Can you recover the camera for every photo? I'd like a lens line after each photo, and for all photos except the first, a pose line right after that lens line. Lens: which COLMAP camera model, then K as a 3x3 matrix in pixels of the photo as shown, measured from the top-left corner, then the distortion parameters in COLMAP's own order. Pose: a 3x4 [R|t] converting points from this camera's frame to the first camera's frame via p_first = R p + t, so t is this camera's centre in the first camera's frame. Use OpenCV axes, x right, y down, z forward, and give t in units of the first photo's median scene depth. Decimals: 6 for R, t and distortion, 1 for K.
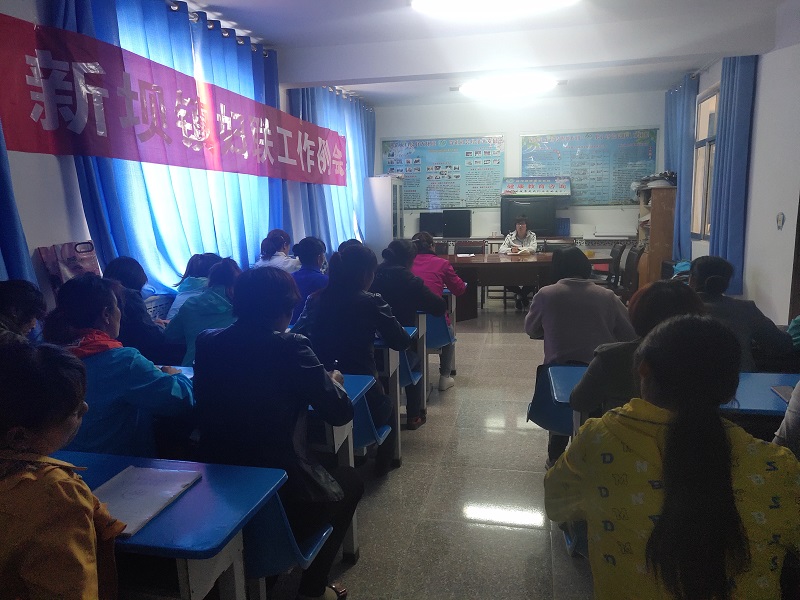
lens RADIAL K [[615.3, 0, 400.0], [0, 615.3, 300.0], [0, 0, 1]] dist [0.046007, 0.006071]
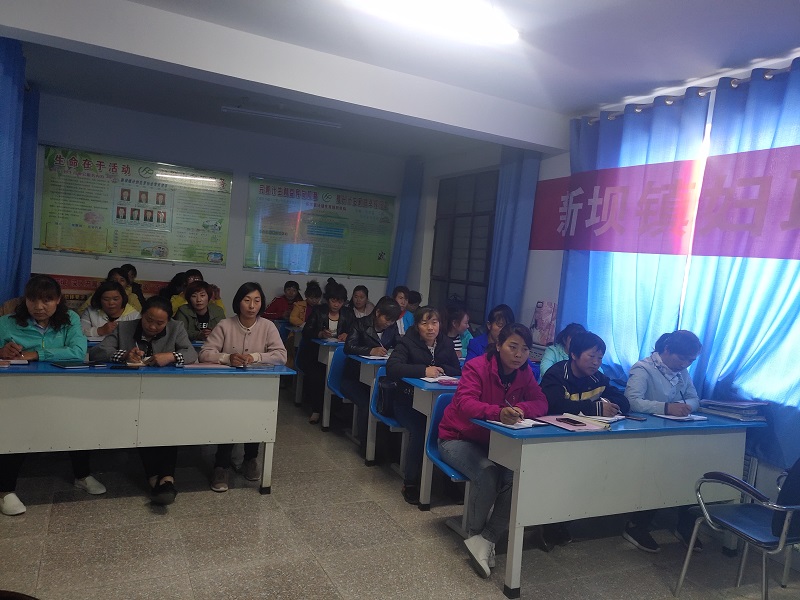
lens RADIAL K [[615.3, 0, 400.0], [0, 615.3, 300.0], [0, 0, 1]] dist [0.046007, 0.006071]
pose [[-0.770812, -0.015157, -0.636882, 0.596506], [-0.172898, 0.967172, 0.186239, -0.248882], [0.613151, 0.253671, -0.748129, 1.474420]]
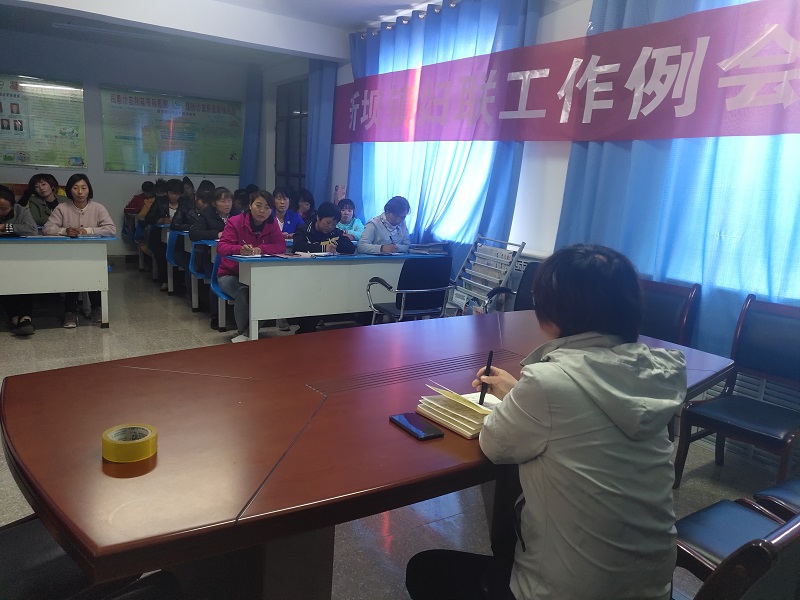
lens RADIAL K [[620.7, 0, 371.8], [0, 620.7, 292.4], [0, 0, 1]] dist [0.006555, 0.158858]
pose [[-0.718469, 0.113537, -0.686230, 0.637968], [-0.141382, 0.942154, 0.303903, -0.297983], [0.681039, 0.315366, -0.660856, 1.895028]]
